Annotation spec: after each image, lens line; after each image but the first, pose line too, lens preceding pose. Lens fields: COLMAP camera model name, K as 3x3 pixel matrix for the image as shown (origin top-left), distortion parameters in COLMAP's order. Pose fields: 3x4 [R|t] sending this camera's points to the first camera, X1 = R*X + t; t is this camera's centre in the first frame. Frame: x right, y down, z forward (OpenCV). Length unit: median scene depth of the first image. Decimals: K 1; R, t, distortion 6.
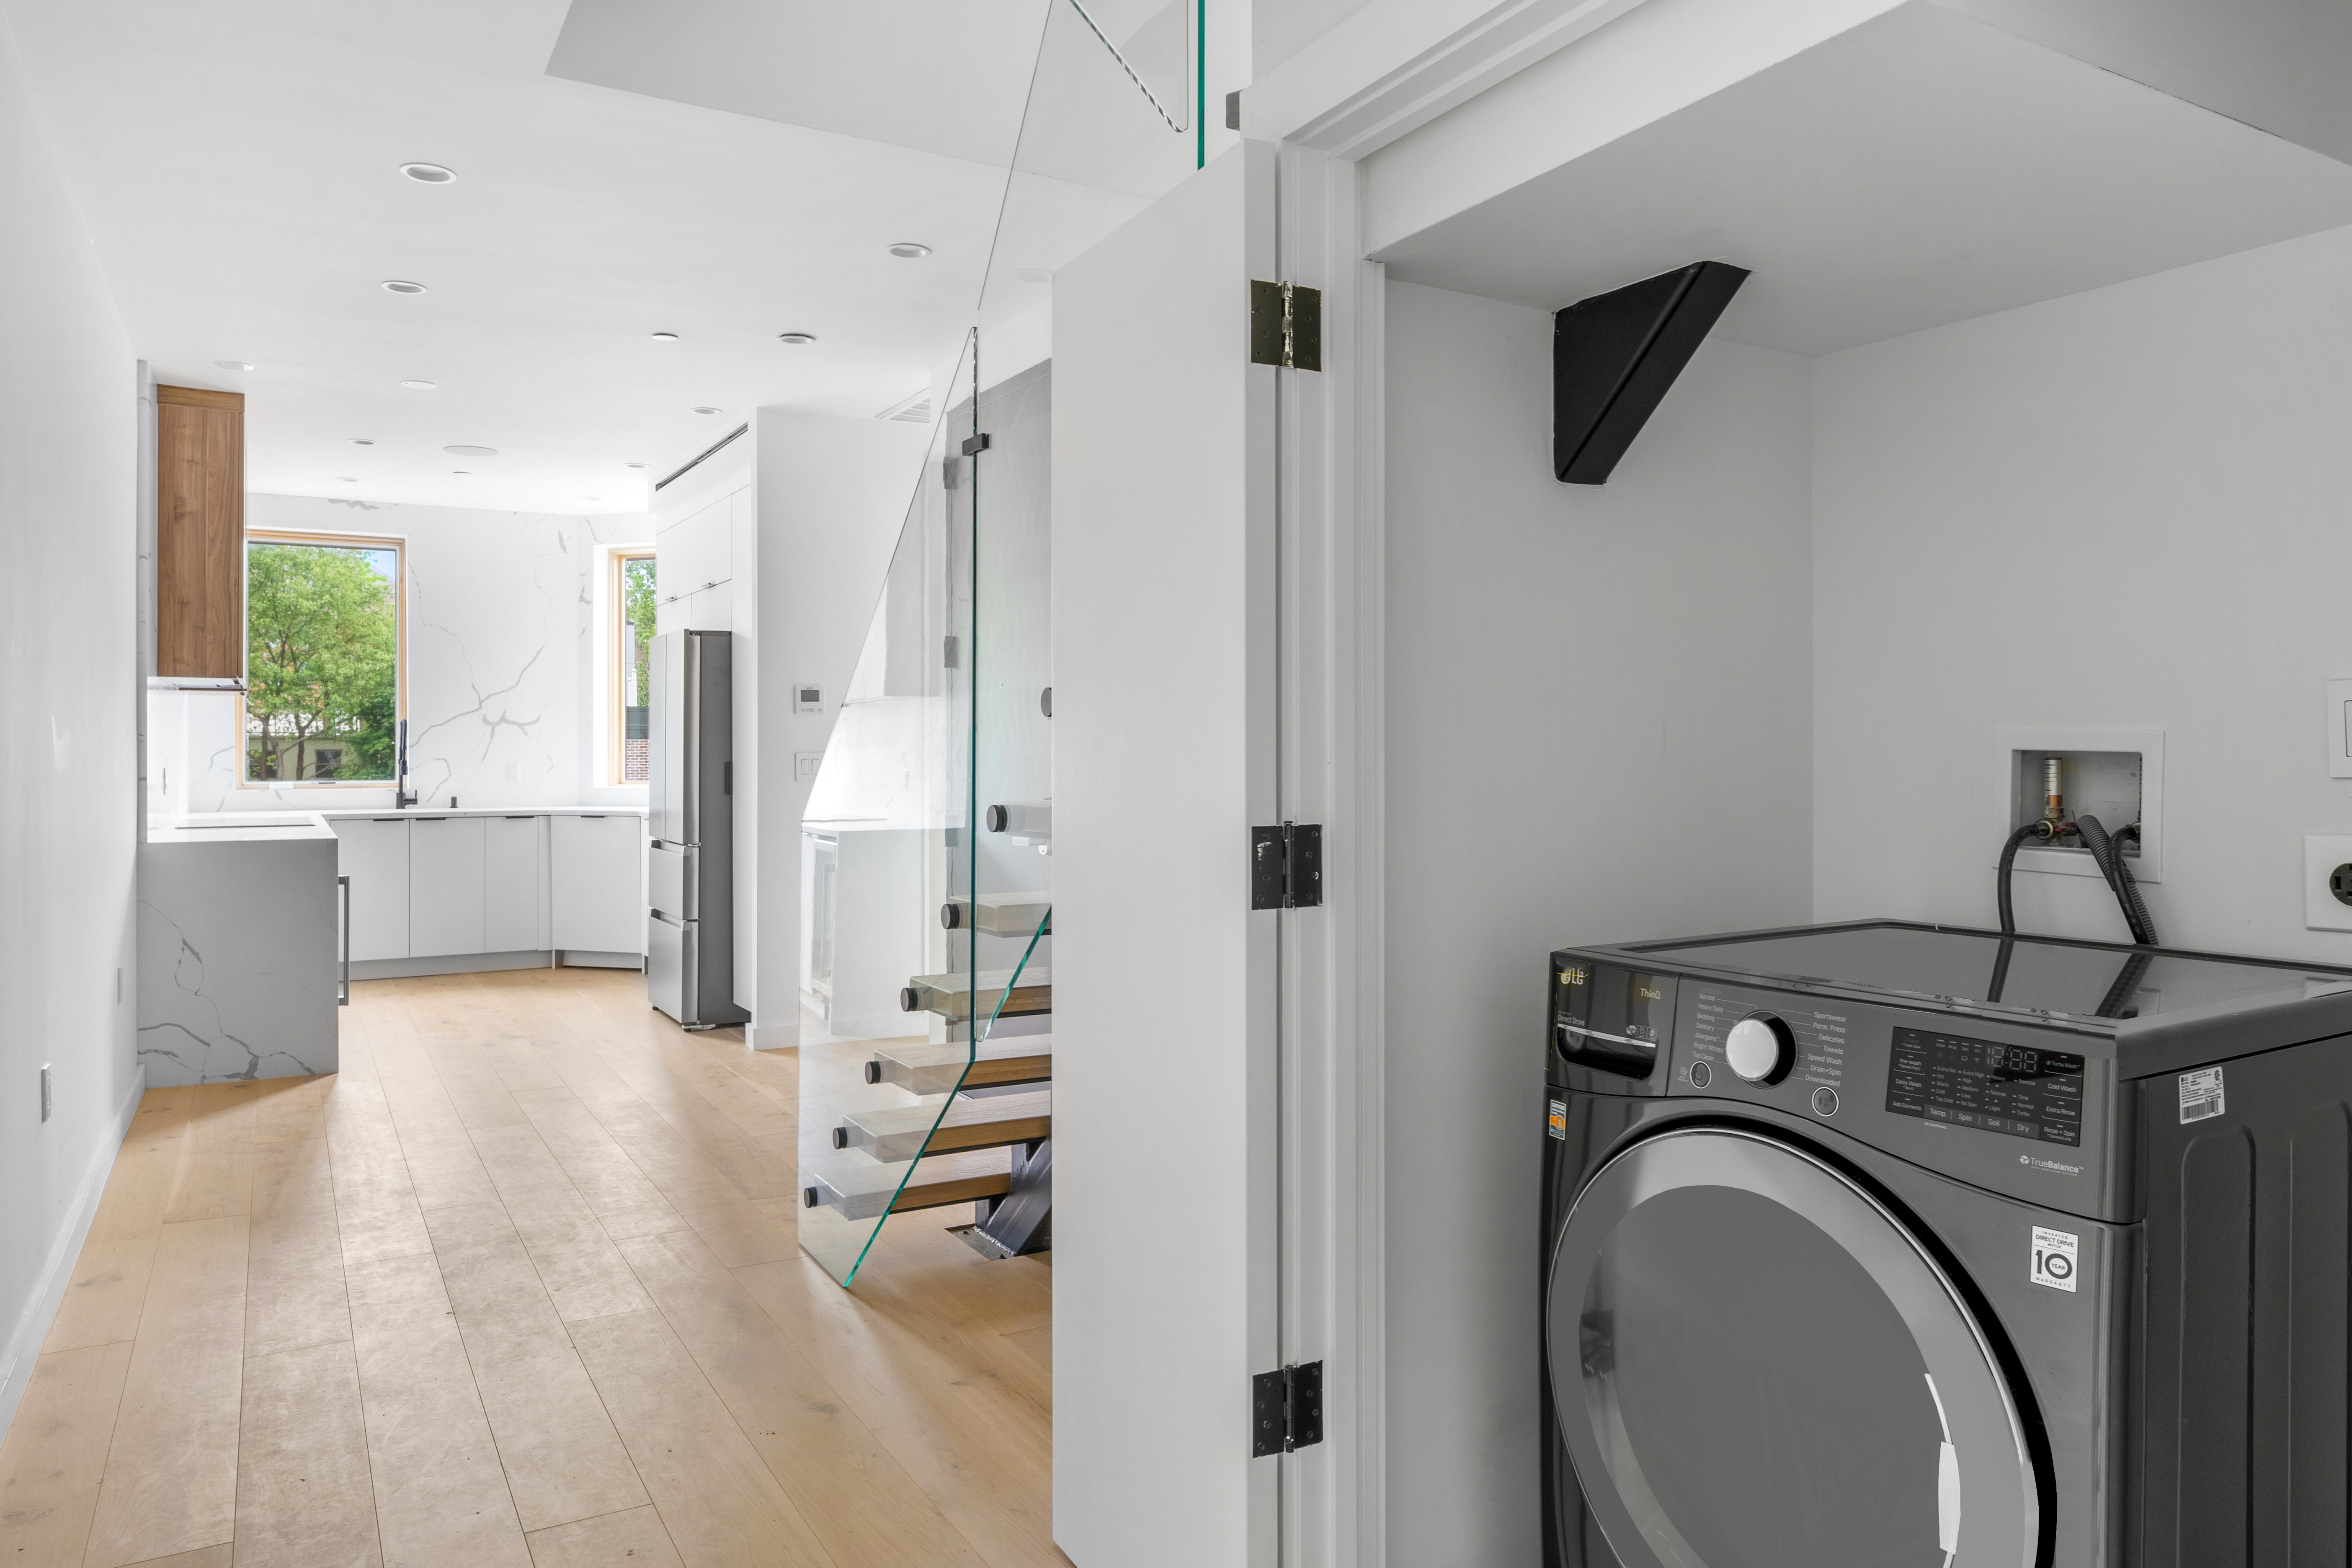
lens RADIAL K [[1530.0, 0, 1173.3], [0, 1530.0, 771.7], [0, 0, 1]] dist [-0.020627, -0.000263]
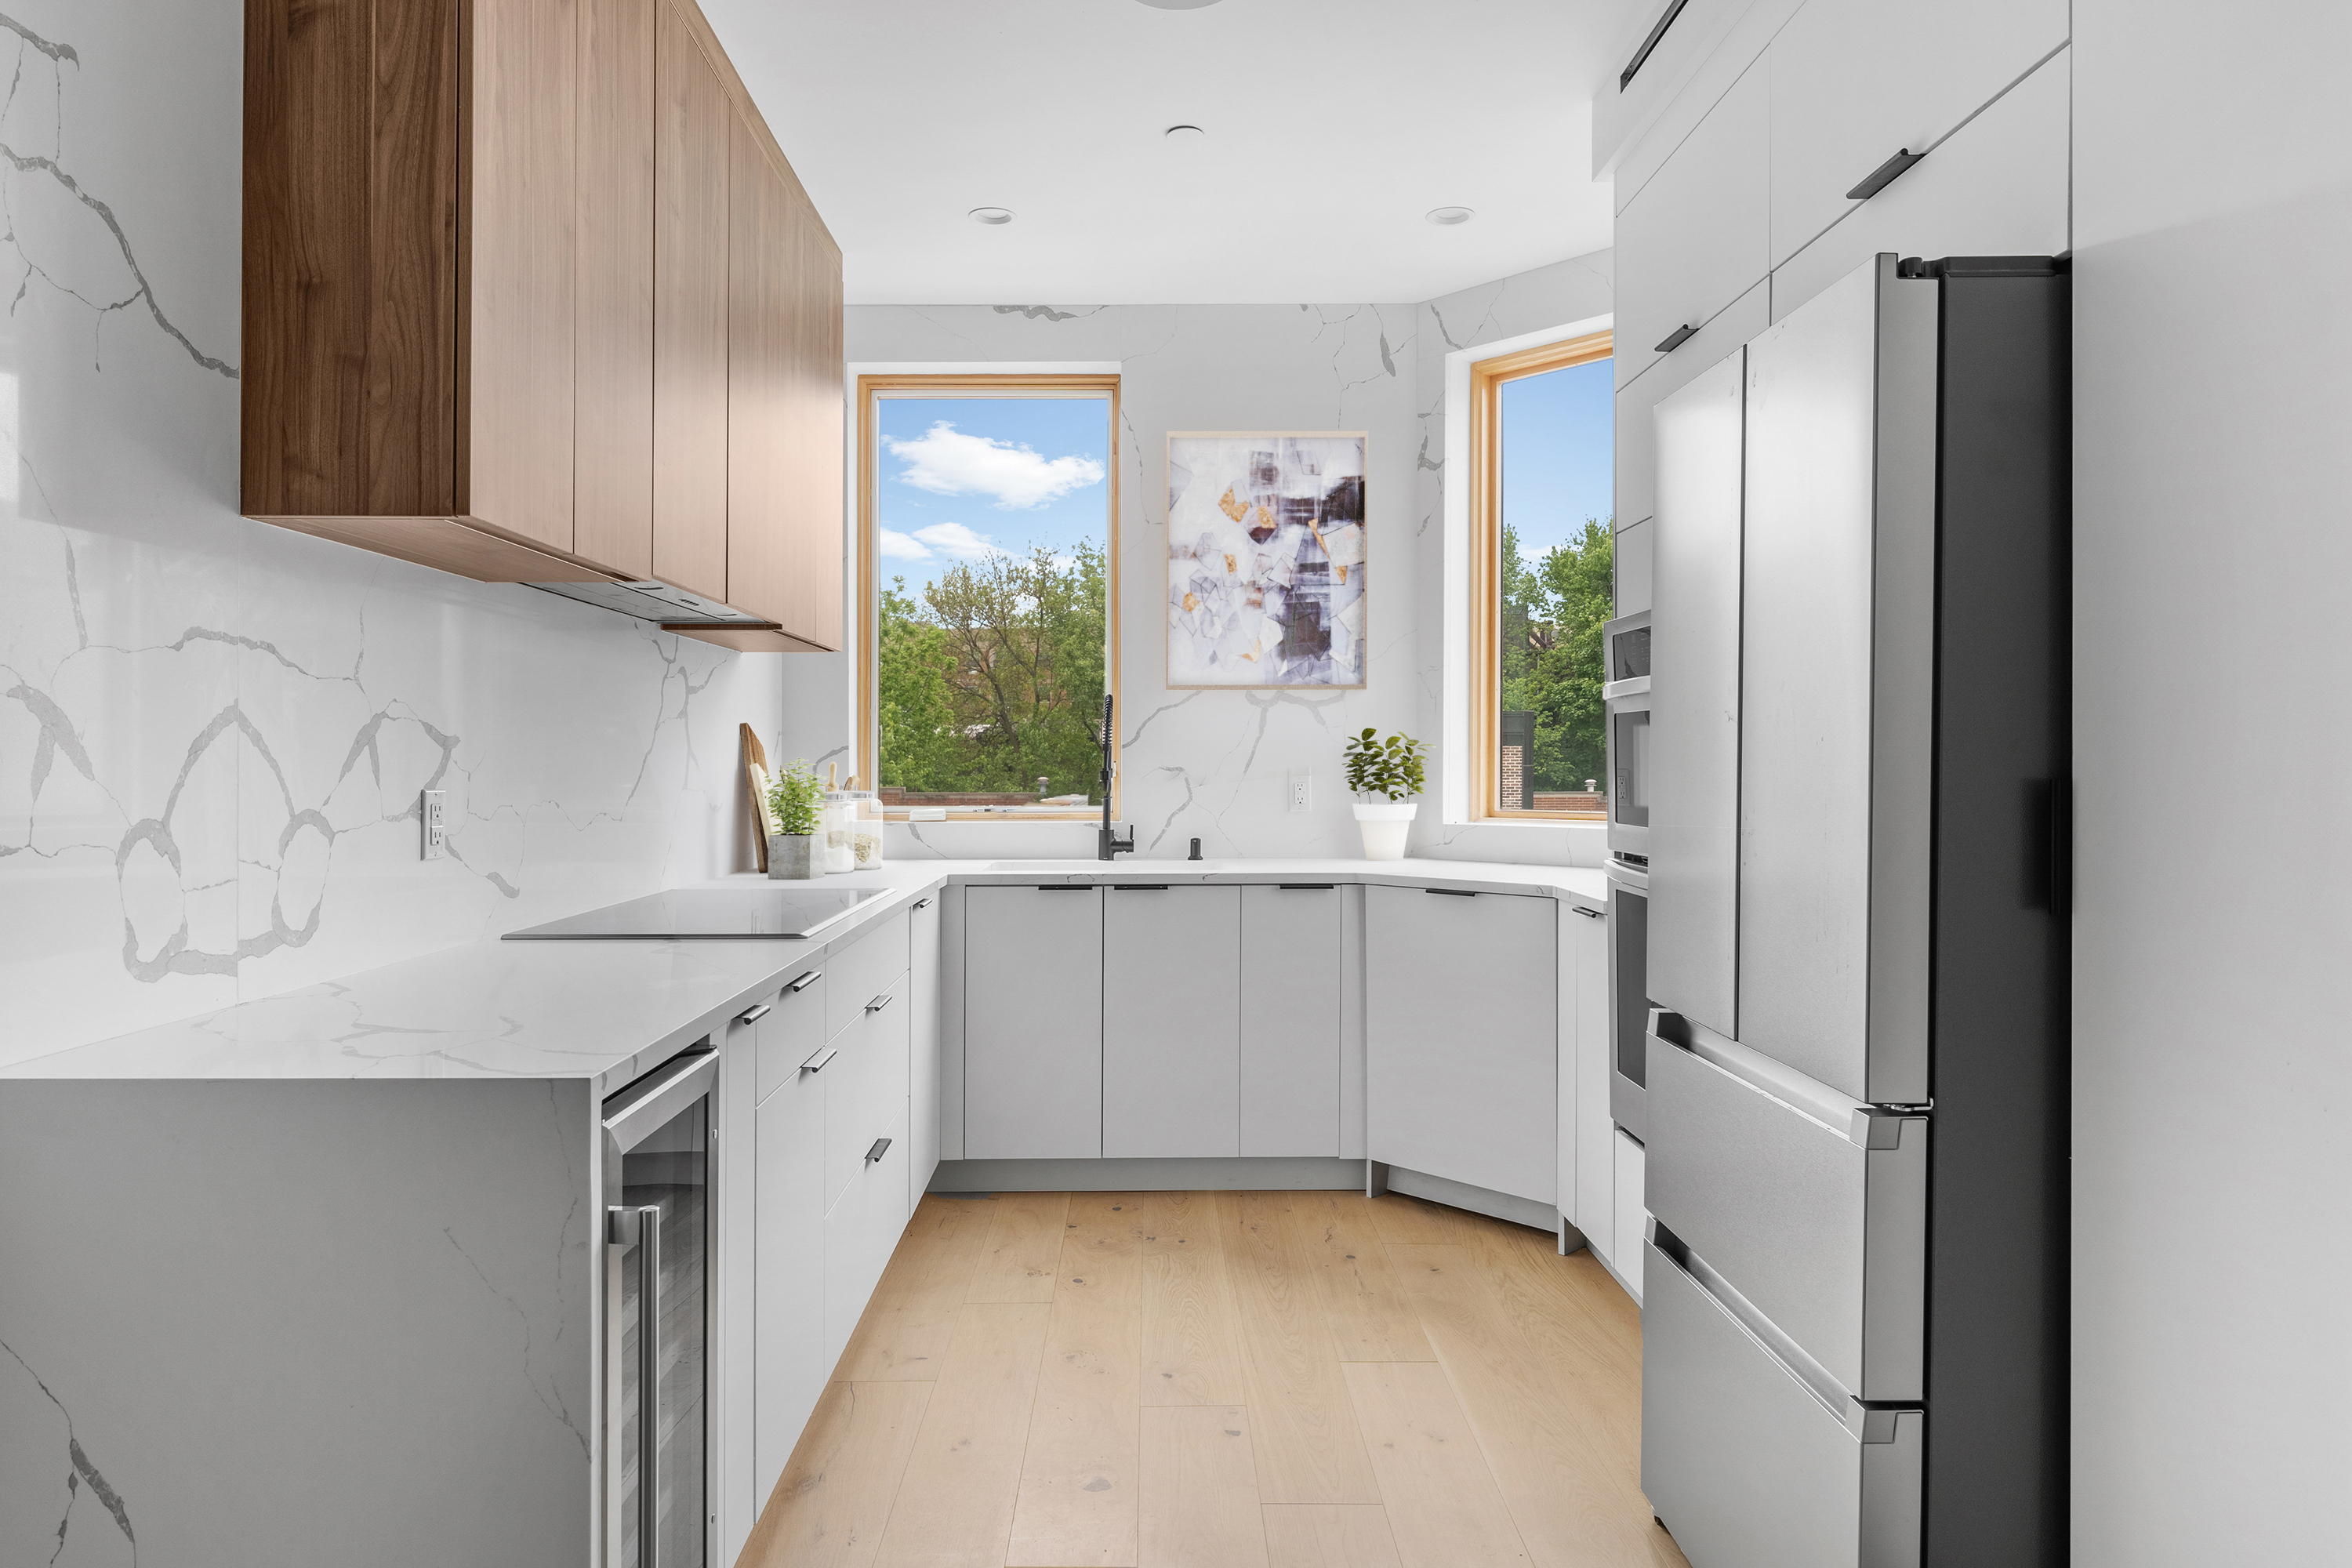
lens RADIAL K [[1421.1, 0, 1173.1], [0, 1421.1, 771.0], [0, 0, 1]] dist [-0.002095, -0.000261]
pose [[0.869336, 0.003245, -0.494210, -0.238279], [-0.006489, 0.999967, -0.004847, -0.005181], [0.494178, 0.007421, 0.869329, 0.576809]]
